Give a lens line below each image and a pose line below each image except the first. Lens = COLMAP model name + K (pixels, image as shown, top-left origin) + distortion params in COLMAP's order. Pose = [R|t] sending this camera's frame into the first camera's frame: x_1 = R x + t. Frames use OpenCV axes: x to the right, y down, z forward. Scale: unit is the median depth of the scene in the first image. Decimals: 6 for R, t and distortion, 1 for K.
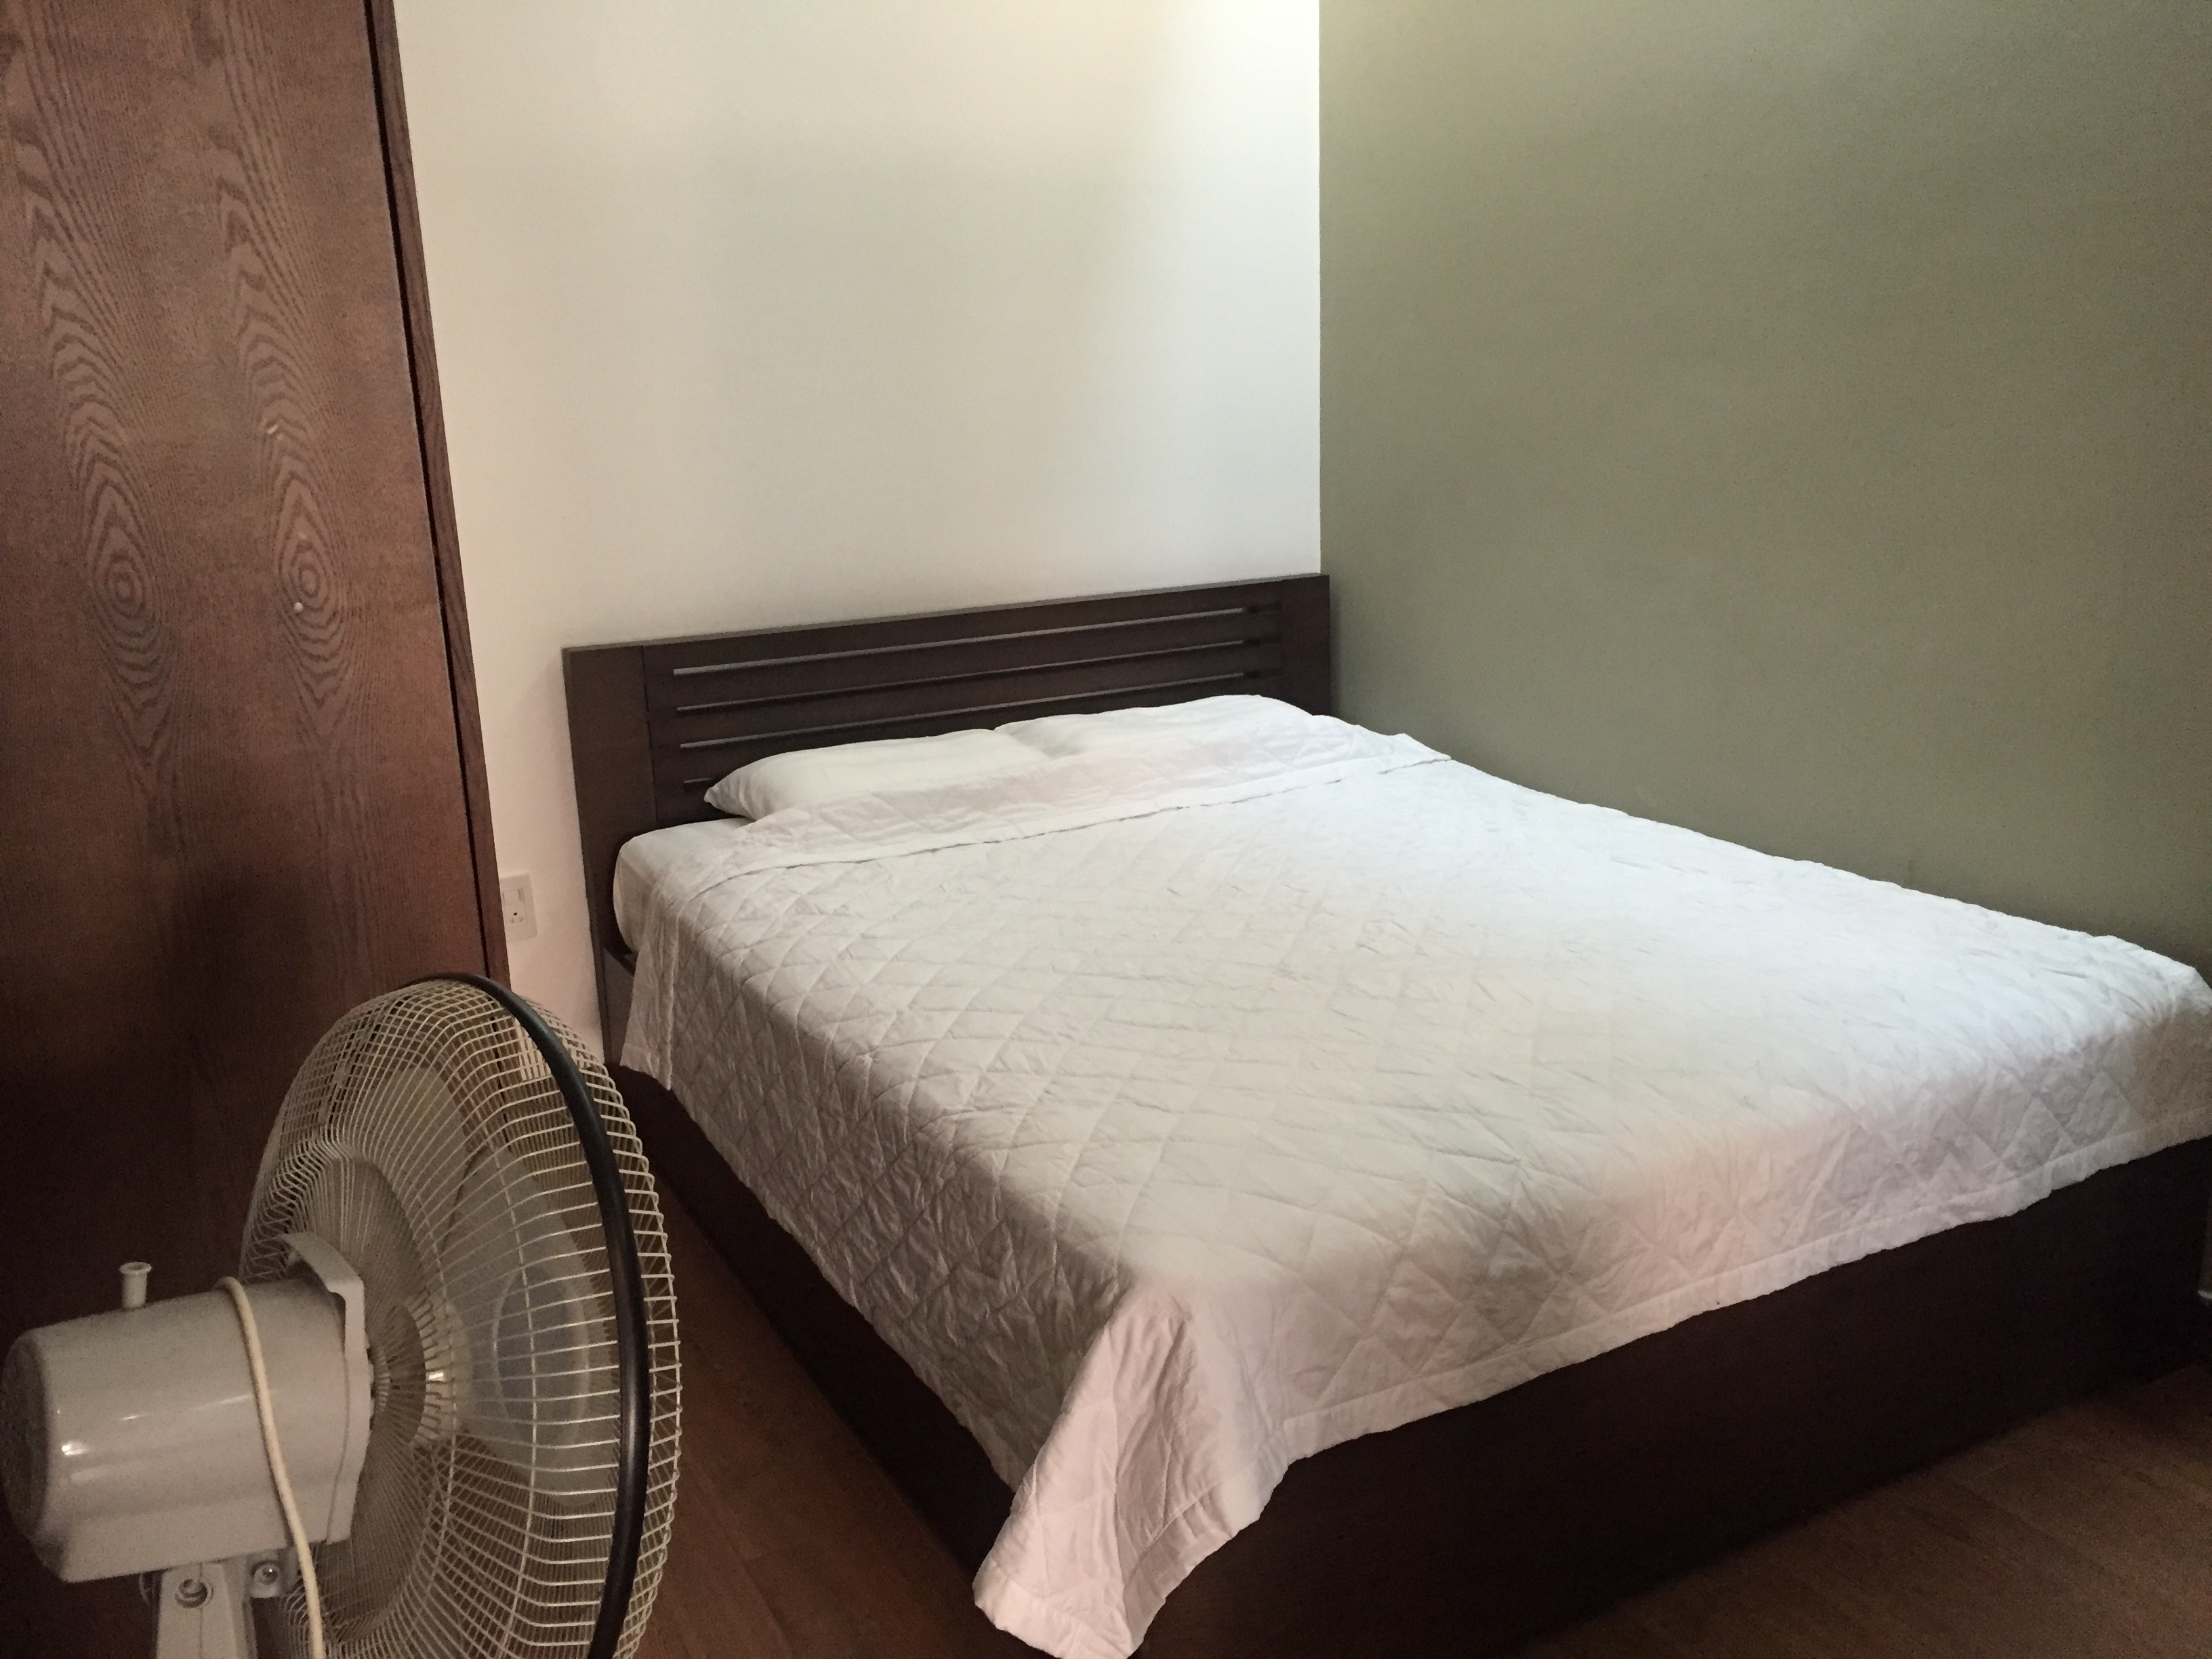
lens RADIAL K [[1879.3, 0, 1094.1], [0, 1879.3, 831.4], [0, 0, 1]] dist [0.000408, -0.014441]
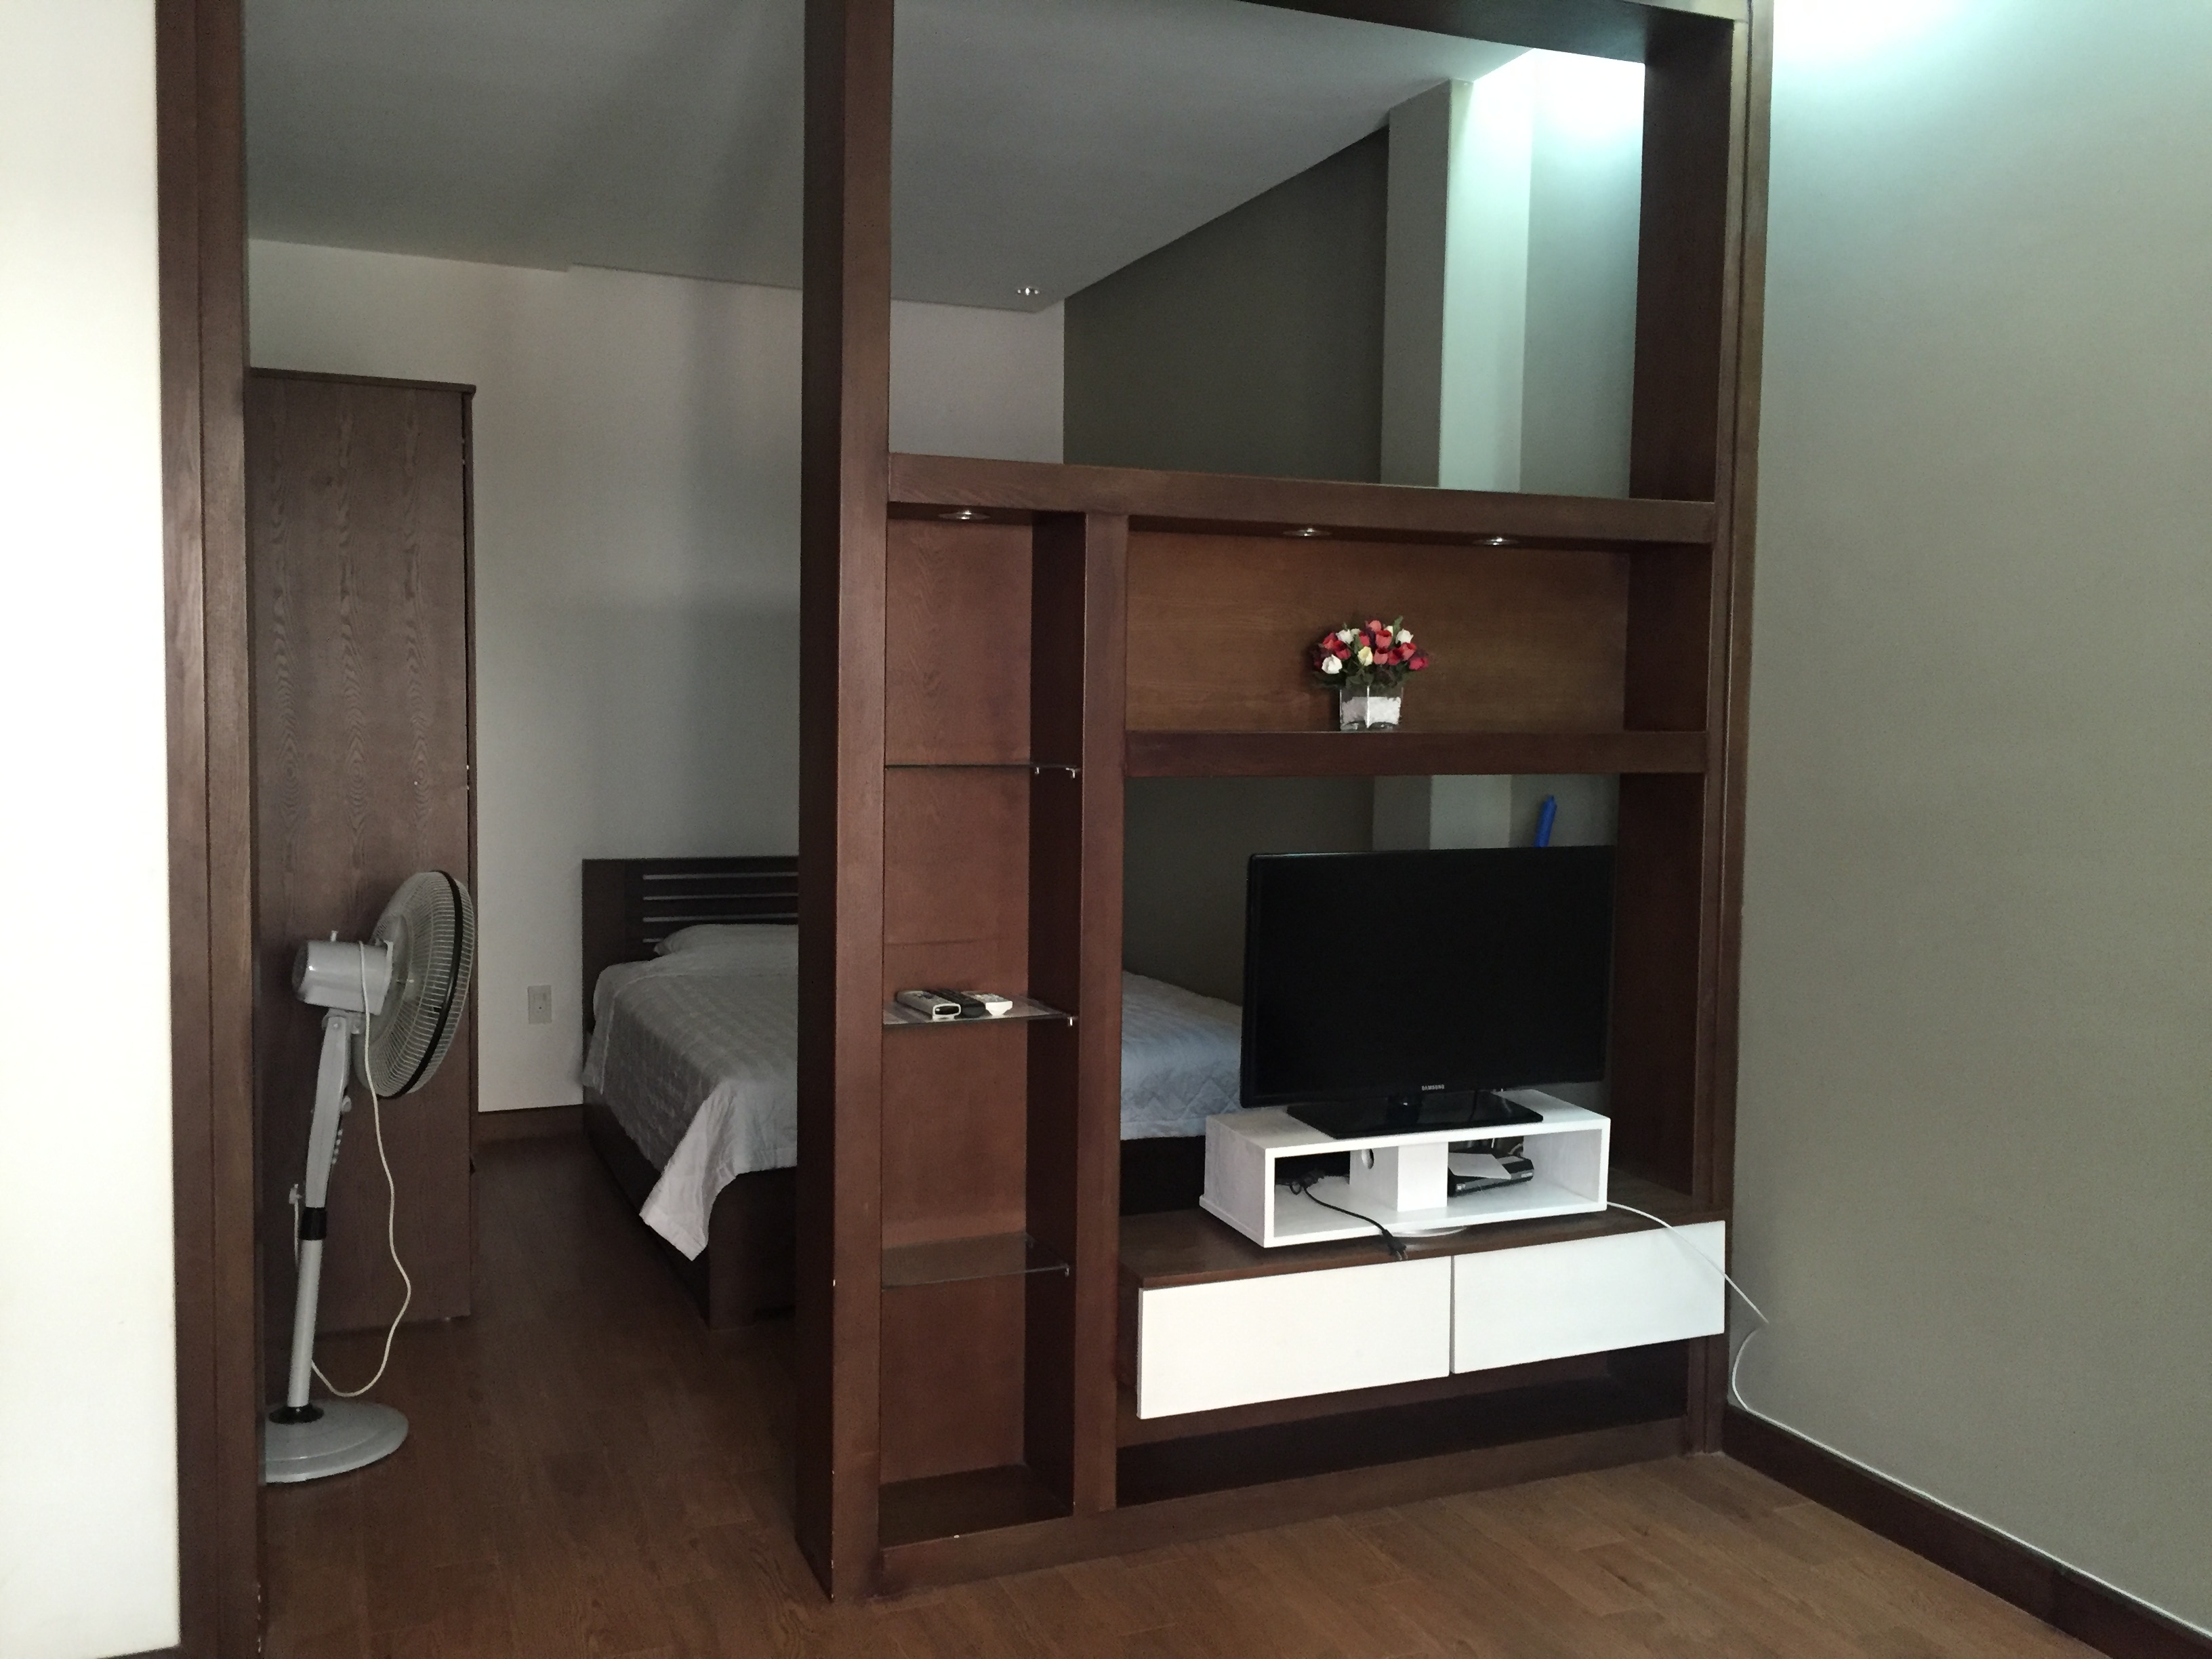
lens RADIAL K [[1879.3, 0, 1115.4], [0, 1879.3, 832.9], [0, 0, 1]] dist [0.000408, -0.014441]
pose [[0.994813, 0.045550, -0.090953, 0.883444], [-0.062659, 0.978767, -0.195167, 0.440199], [0.080132, 0.199853, 0.976544, -1.656988]]
